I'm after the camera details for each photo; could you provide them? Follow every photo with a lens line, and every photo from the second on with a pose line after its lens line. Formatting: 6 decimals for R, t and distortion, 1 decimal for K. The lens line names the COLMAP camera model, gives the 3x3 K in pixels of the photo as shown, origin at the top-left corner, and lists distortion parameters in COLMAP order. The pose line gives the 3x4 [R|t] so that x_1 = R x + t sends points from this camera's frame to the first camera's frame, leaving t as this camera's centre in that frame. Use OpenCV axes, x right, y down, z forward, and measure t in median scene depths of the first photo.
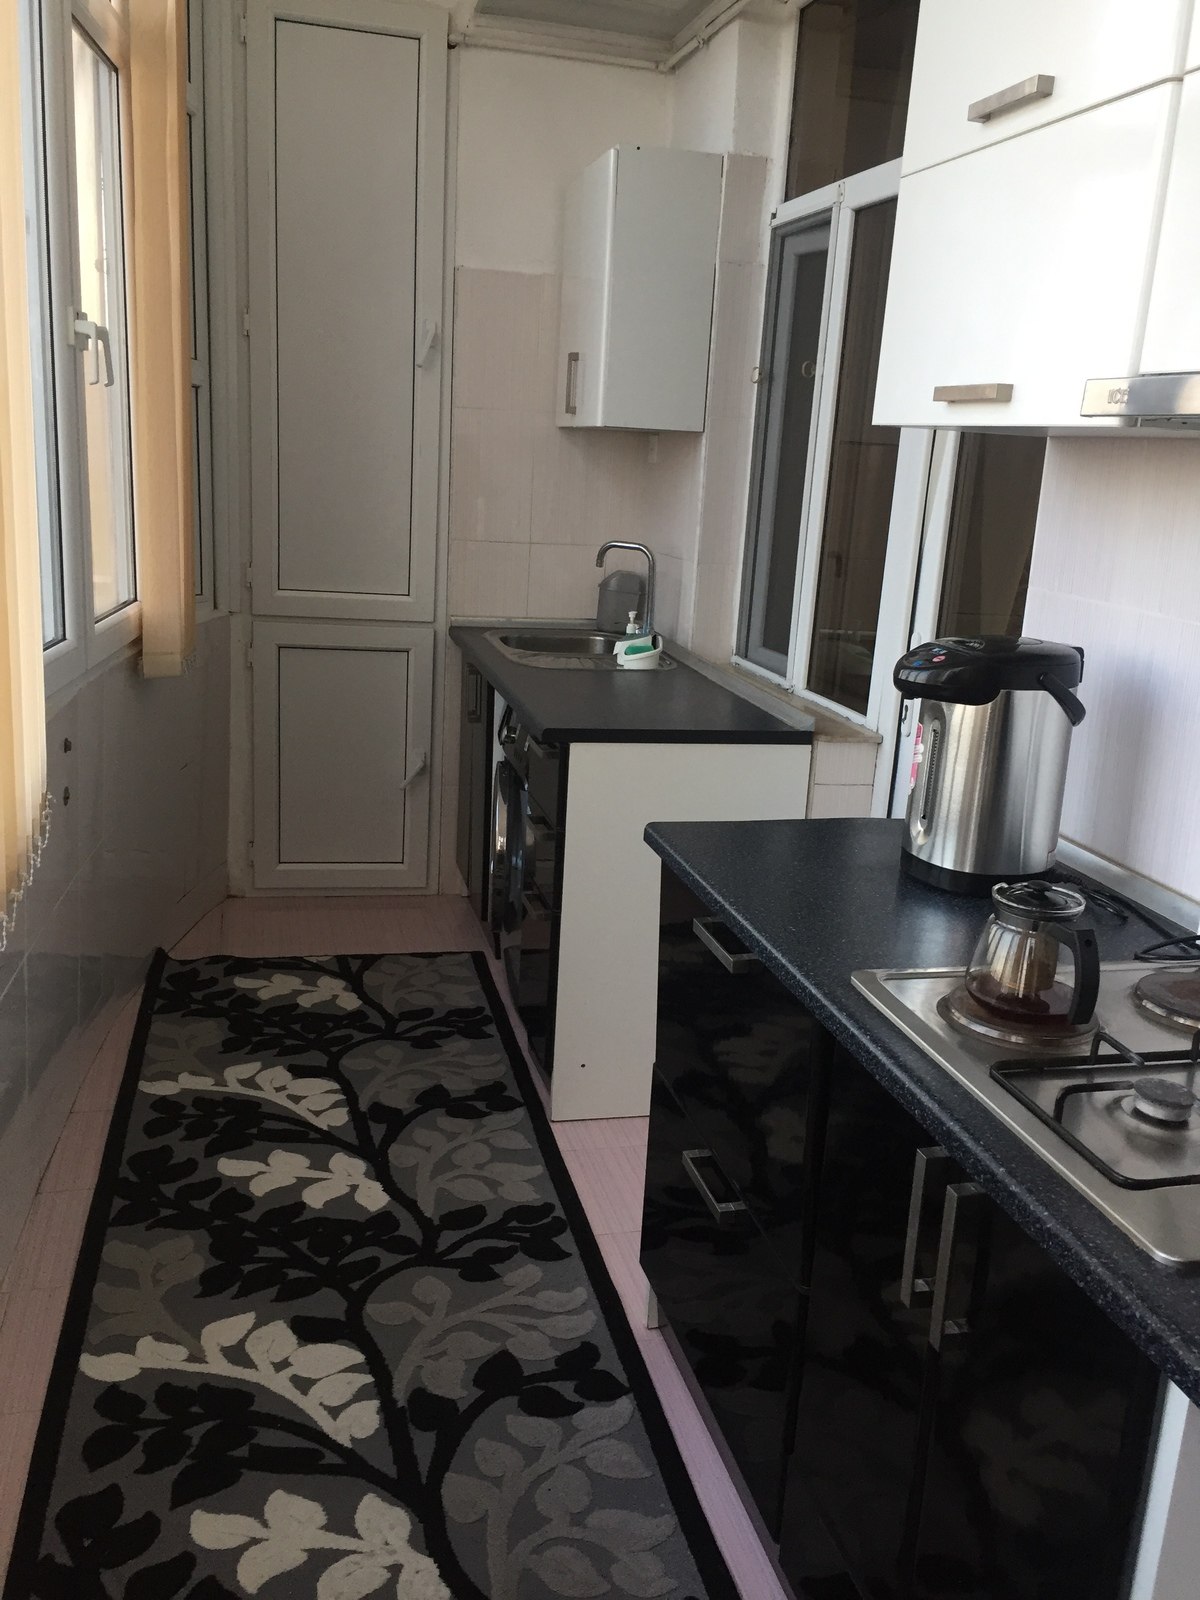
lens RADIAL K [[1359.3, 0, 602.3], [0, 1359.3, 823.7], [0, 0, 1]] dist [0.092455, -0.121378]
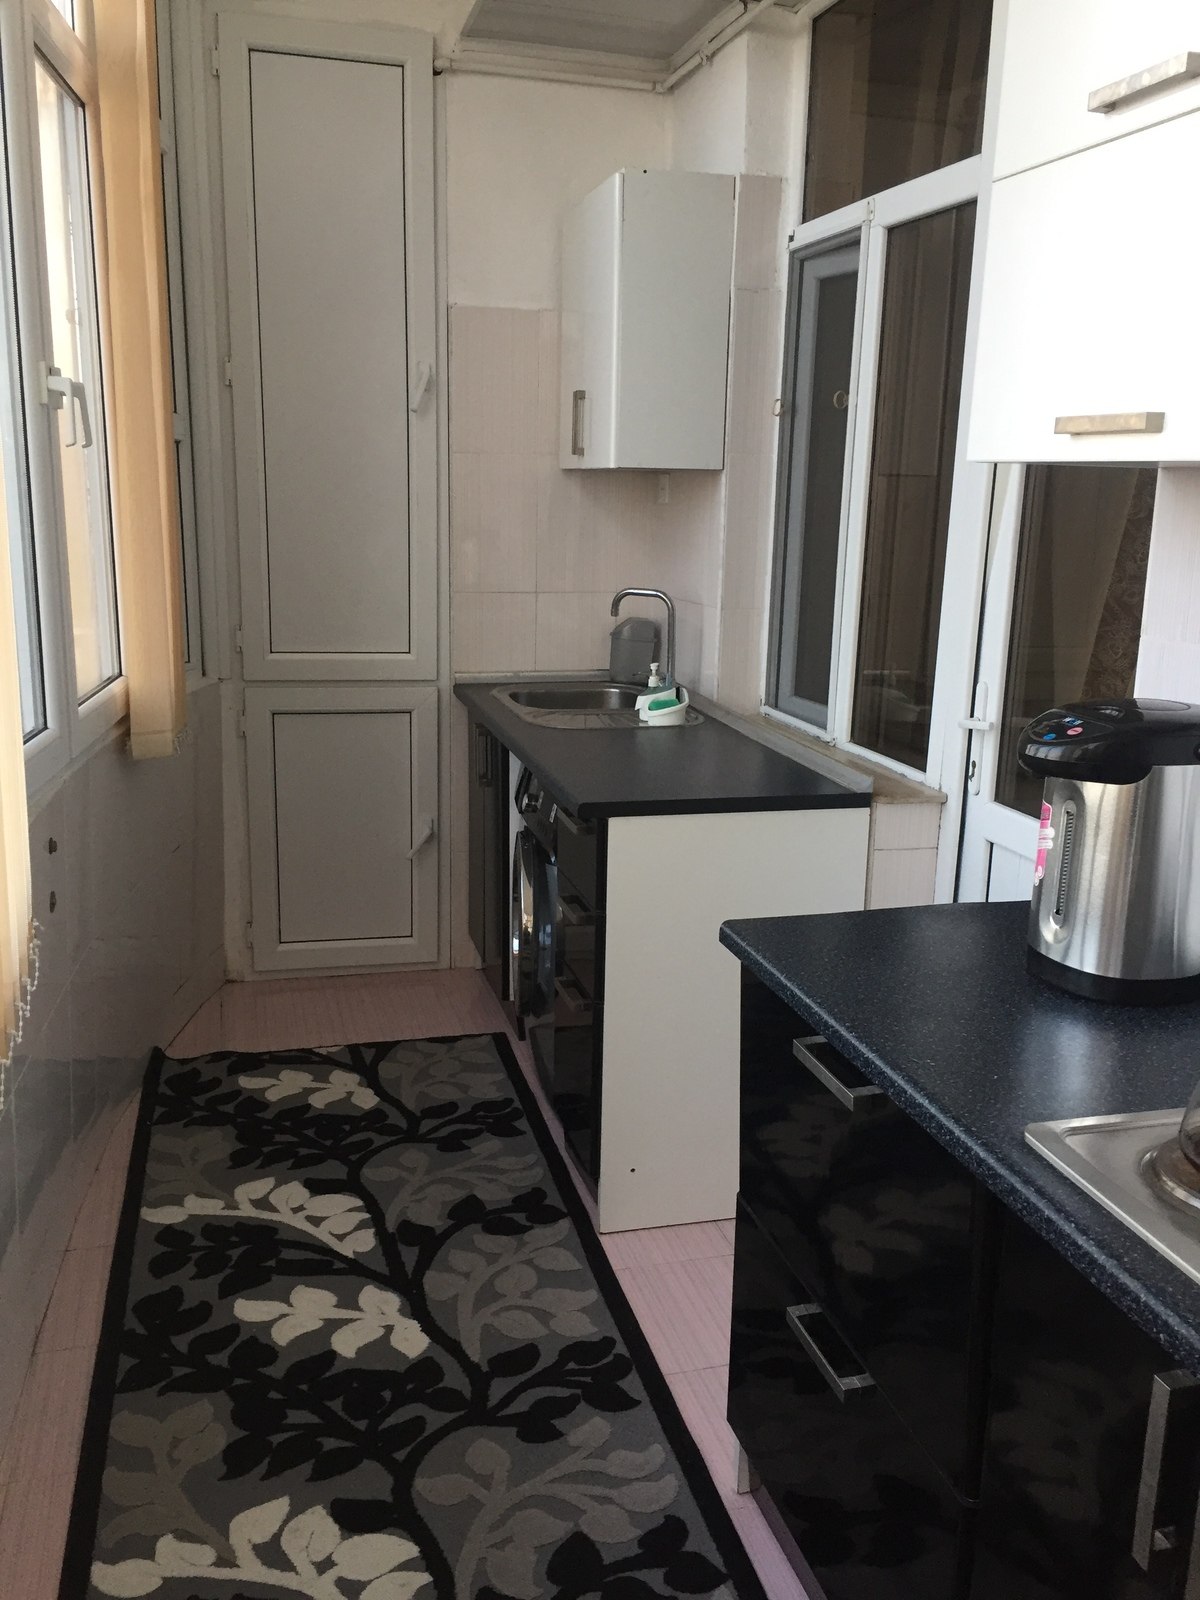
lens RADIAL K [[1359.2, 0, 596.8], [0, 1359.2, 819.8], [0, 0, 1]] dist [0.095070, -0.125101]
pose [[0.999147, -0.039554, 0.011837, -0.043130], [0.039833, 0.998911, -0.024312, -0.037094], [-0.010862, 0.024763, 0.999634, 0.096146]]
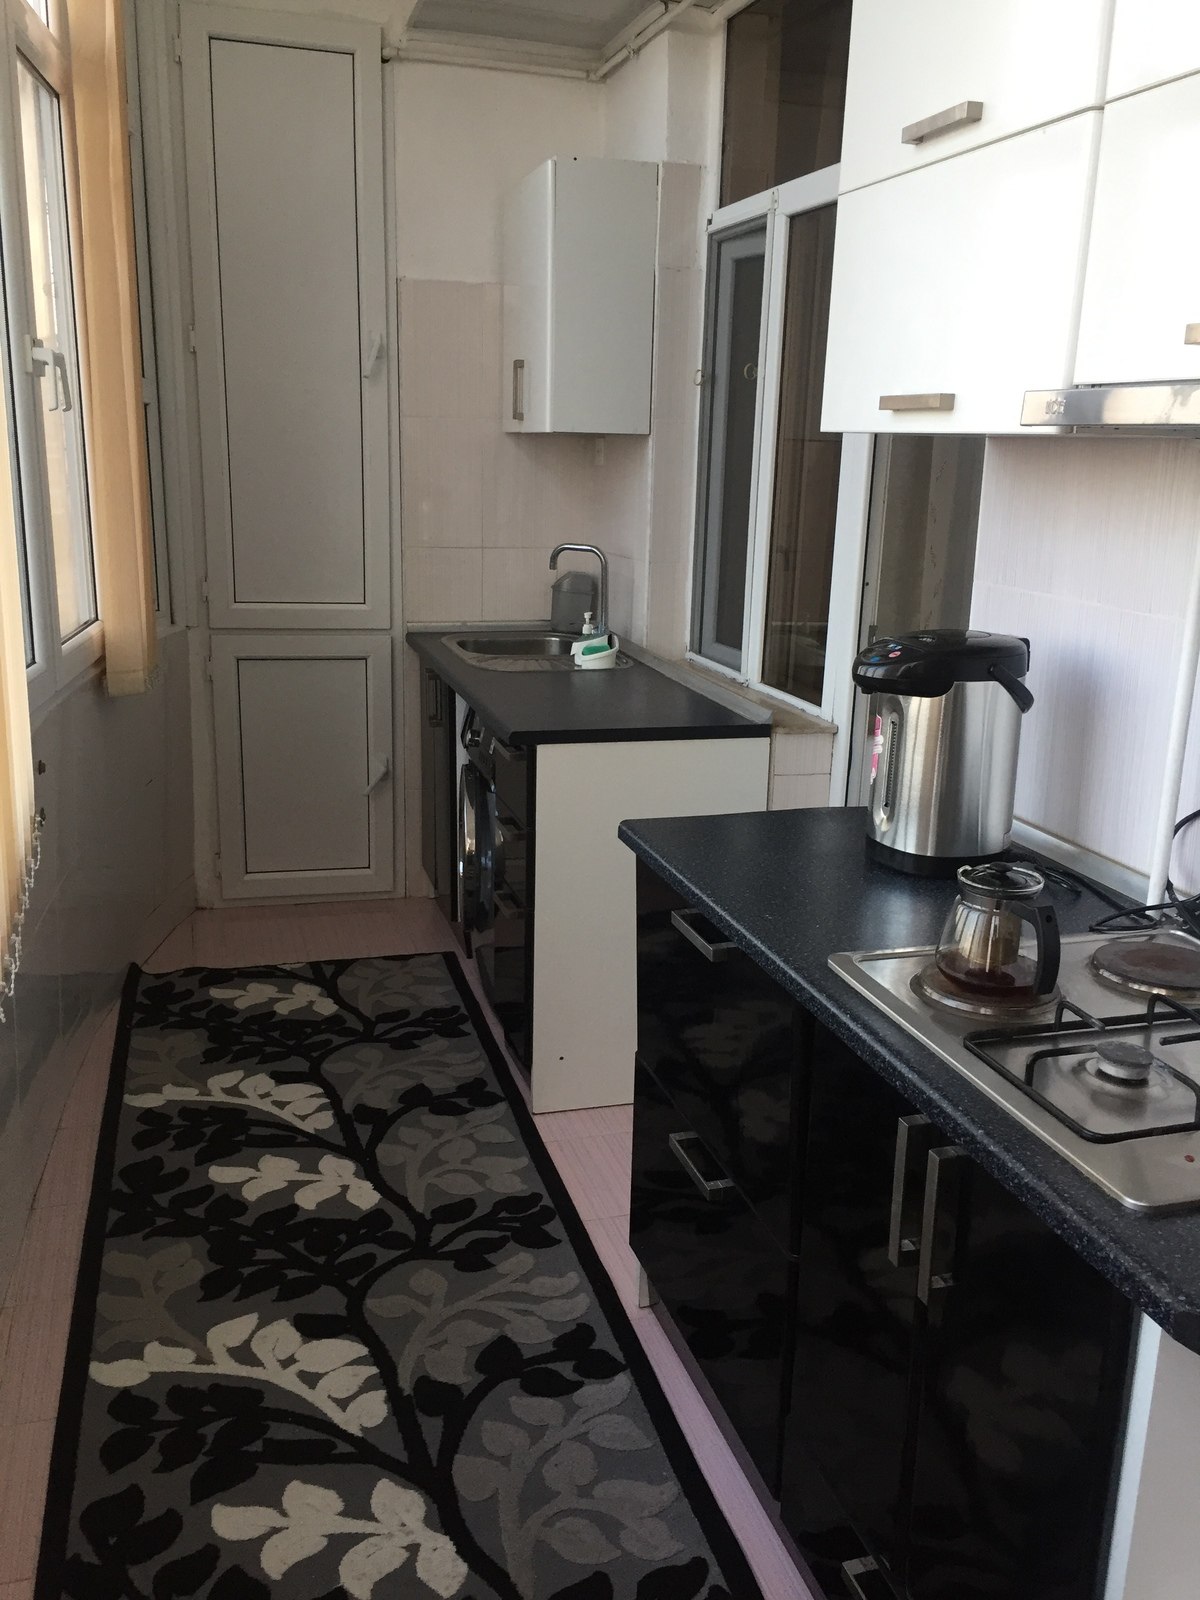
lens RADIAL K [[1359.3, 0, 602.3], [0, 1359.3, 823.7], [0, 0, 1]] dist [0.092455, -0.121378]
pose [[0.998417, -0.042302, 0.037056, -0.015394], [0.042112, 0.999096, 0.005882, -0.004037], [-0.037271, -0.004312, 0.999296, -0.028692]]
